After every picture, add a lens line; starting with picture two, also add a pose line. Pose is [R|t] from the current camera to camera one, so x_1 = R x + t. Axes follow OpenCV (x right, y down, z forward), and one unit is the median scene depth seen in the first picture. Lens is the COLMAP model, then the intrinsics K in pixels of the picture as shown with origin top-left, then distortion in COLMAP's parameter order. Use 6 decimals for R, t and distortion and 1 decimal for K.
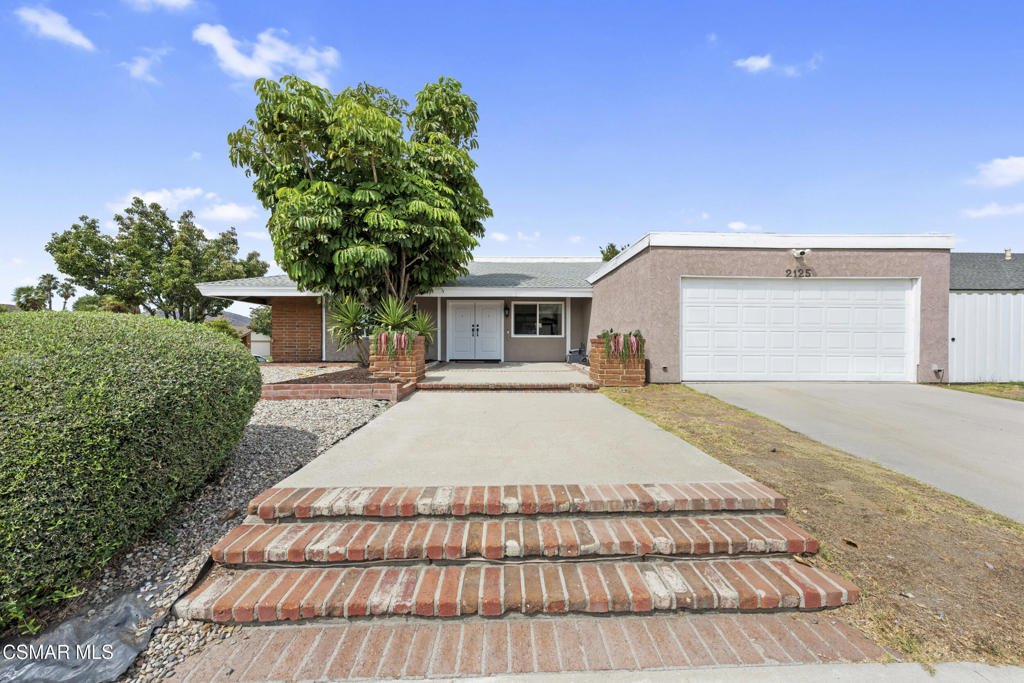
lens RADIAL K [[400.8, 0, 512.5], [0, 400.8, 344.7], [0, 0, 1]] dist [0.024339, -0.008325]
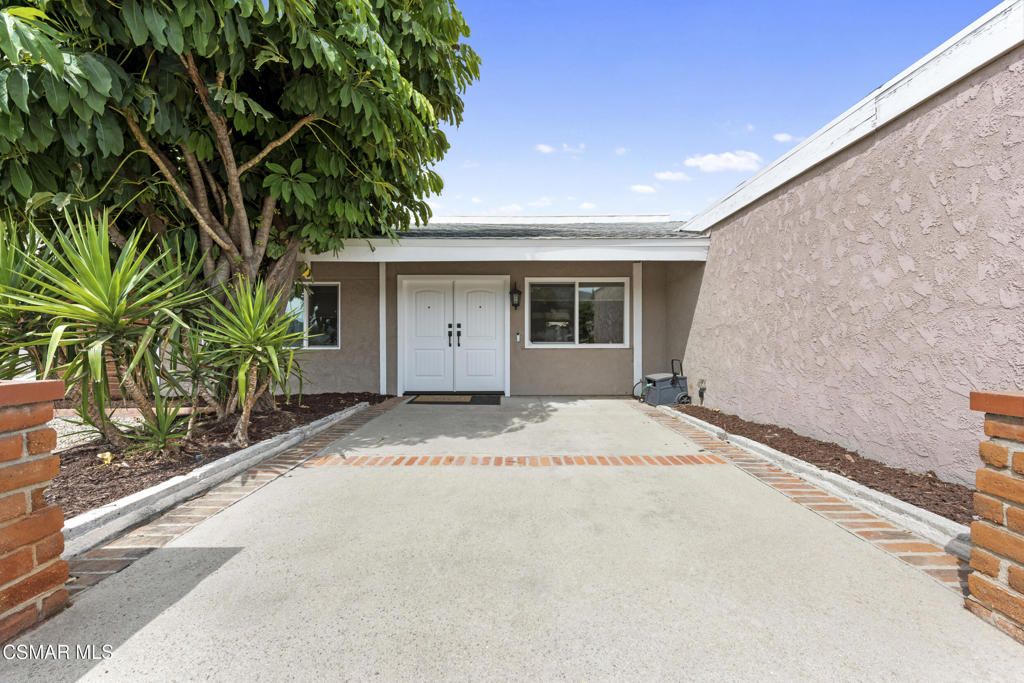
lens RADIAL K [[400.8, 0, 512.5], [0, 400.8, 344.7], [0, 0, 1]] dist [0.024339, -0.008325]
pose [[0.999023, -0.001427, -0.044171, 0.004298], [0.001466, 0.999999, 0.000862, -0.023406], [0.044170, -0.000926, 0.999024, 0.497497]]
